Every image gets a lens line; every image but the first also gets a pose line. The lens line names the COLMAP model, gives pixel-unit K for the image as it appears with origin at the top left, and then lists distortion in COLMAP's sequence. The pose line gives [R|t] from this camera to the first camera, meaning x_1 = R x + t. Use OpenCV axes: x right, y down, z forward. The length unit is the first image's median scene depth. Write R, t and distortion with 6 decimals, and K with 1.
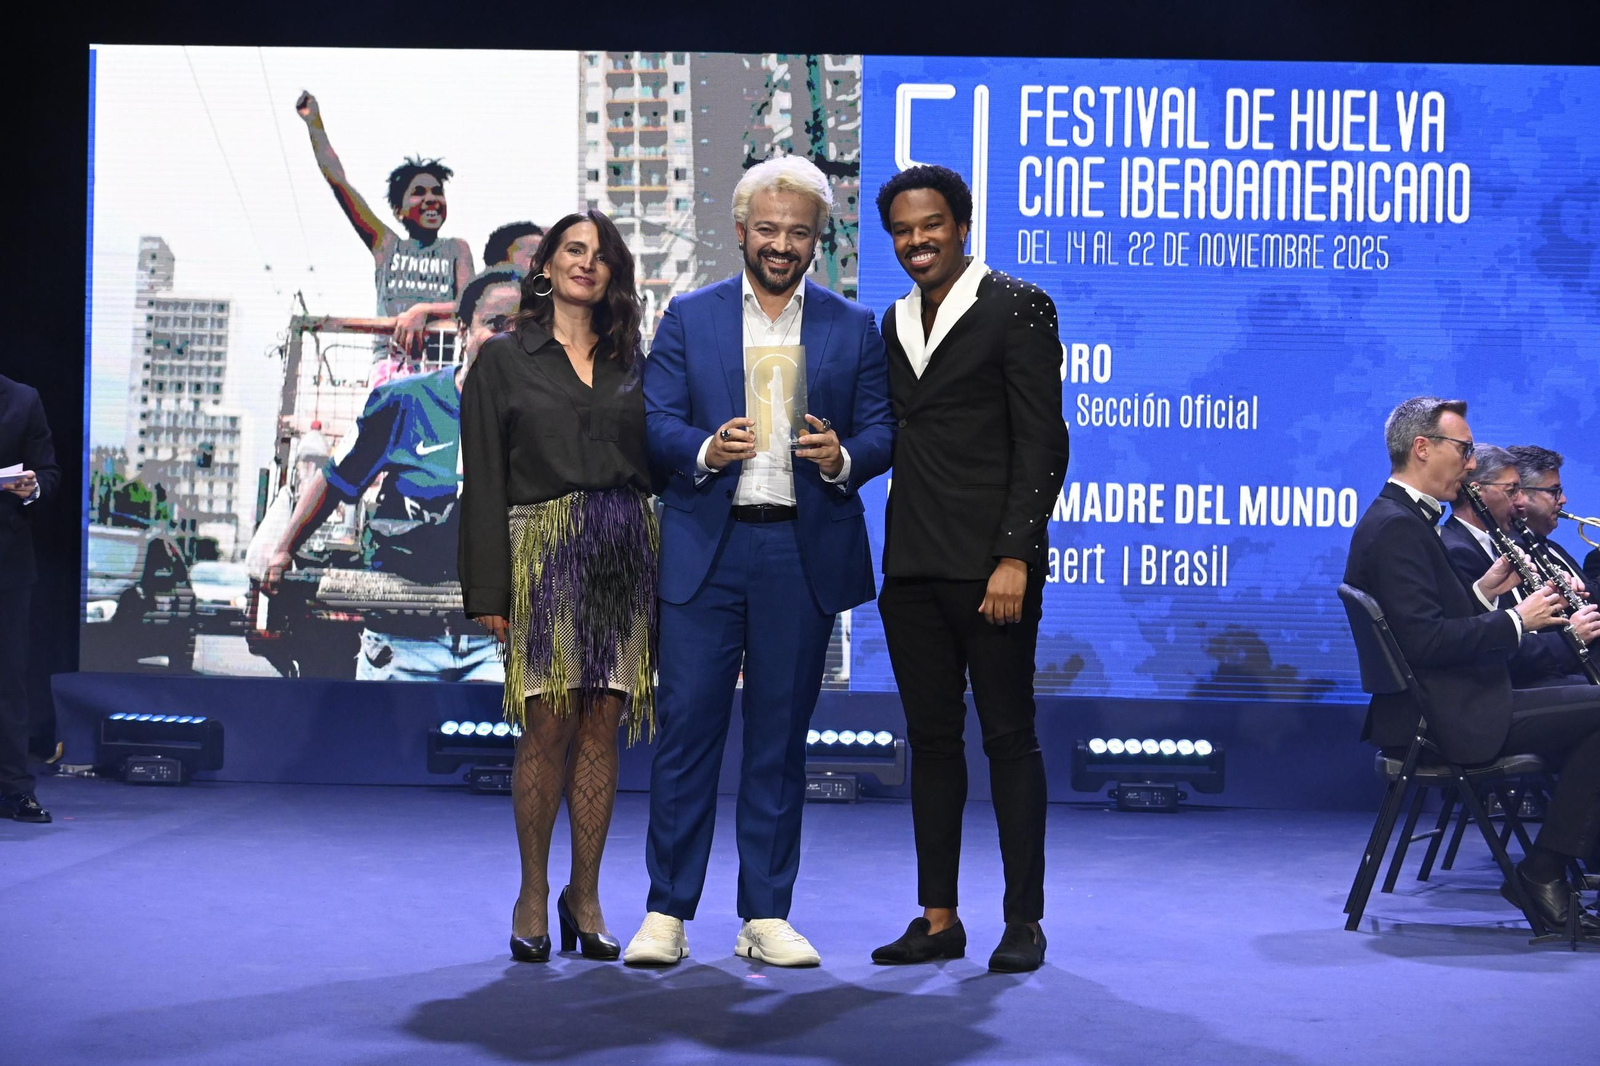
lens RADIAL K [[3652.6, 0, 800.0], [0, 3652.6, 533.0], [0, 0, 1]] dist [-0.030841, -0.042489]
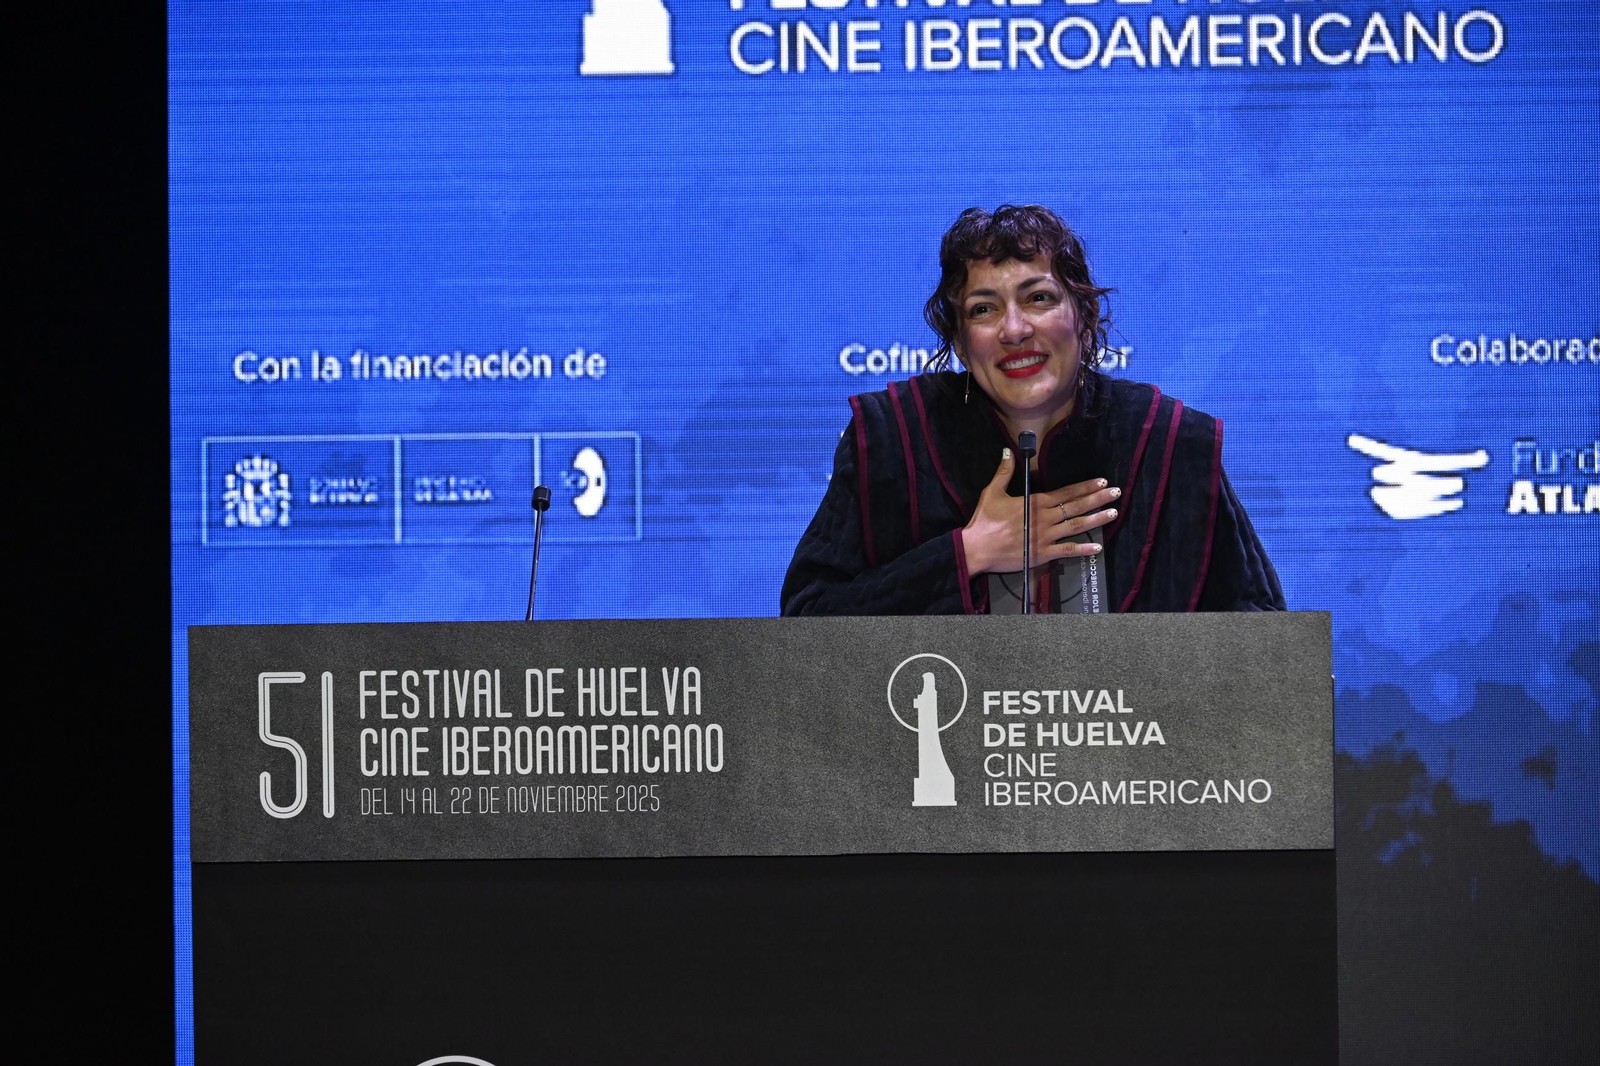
lens RADIAL K [[9482.0, 0, 800.0], [0, 9482.0, 533.0], [0, 0, 1]] dist [-0.150370, 24.524467]
pose [[0.989061, -0.028124, 0.144798, -0.254126], [0.035058, 0.998346, -0.045556, -0.018280], [-0.143277, 0.050134, 0.988412, -2.184484]]
